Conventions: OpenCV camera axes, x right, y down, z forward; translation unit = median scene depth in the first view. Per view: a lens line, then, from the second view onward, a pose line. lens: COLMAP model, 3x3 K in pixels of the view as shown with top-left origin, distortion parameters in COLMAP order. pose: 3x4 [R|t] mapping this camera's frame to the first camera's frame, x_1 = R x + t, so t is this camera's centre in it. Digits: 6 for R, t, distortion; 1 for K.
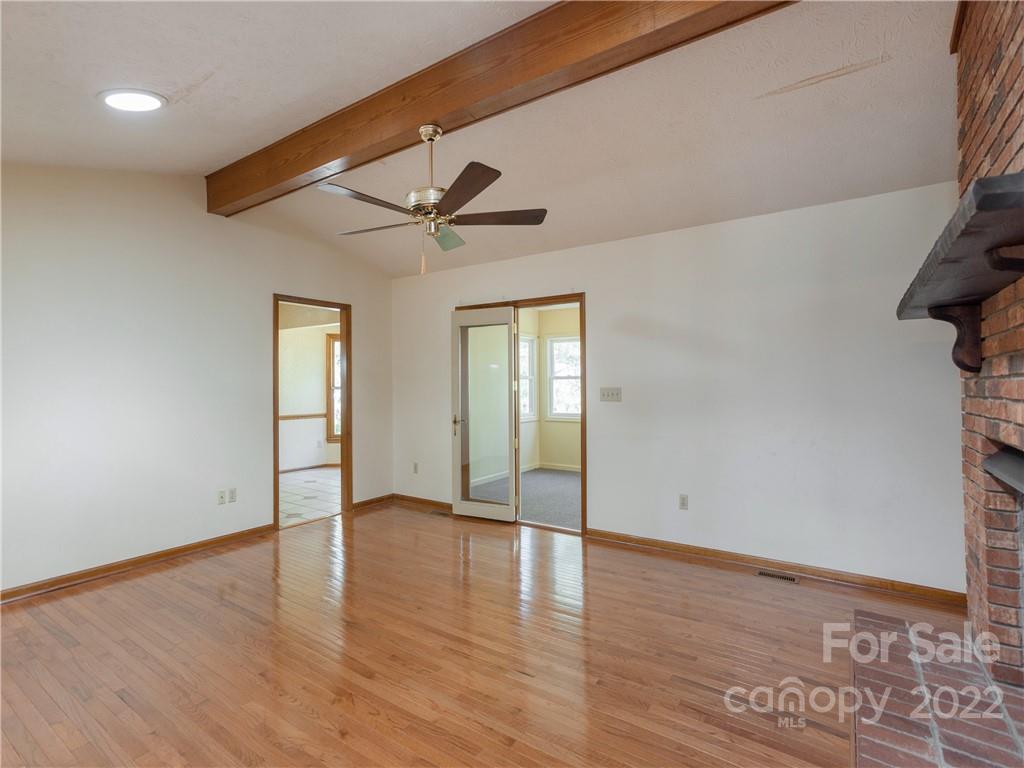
lens RADIAL K [[514.2, 0, 512.0], [0, 514.2, 384.0], [0, 0, 1]] dist [0.002184, 0.000766]
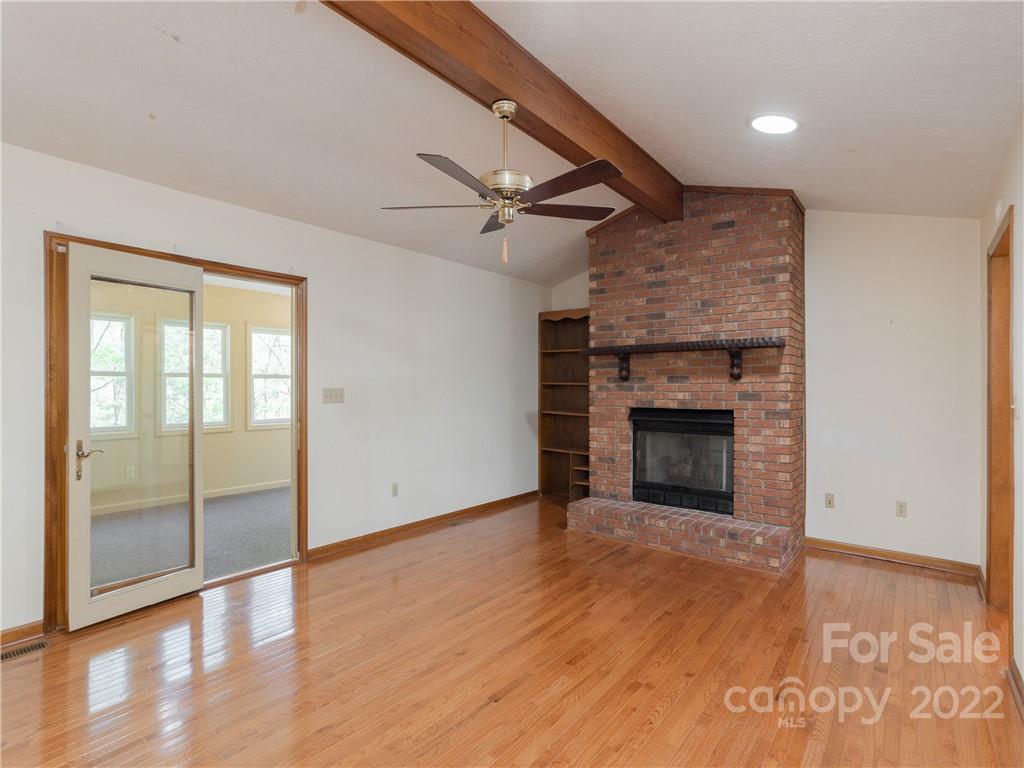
lens RADIAL K [[514.2, 0, 512.0], [0, 514.2, 384.0], [0, 0, 1]] dist [0.002184, 0.000766]
pose [[0.073207, 0.012015, 0.997244, -0.673674], [-0.009196, 0.999893, -0.011372, 0.006025], [-0.997274, -0.008338, 0.073310, 0.571799]]
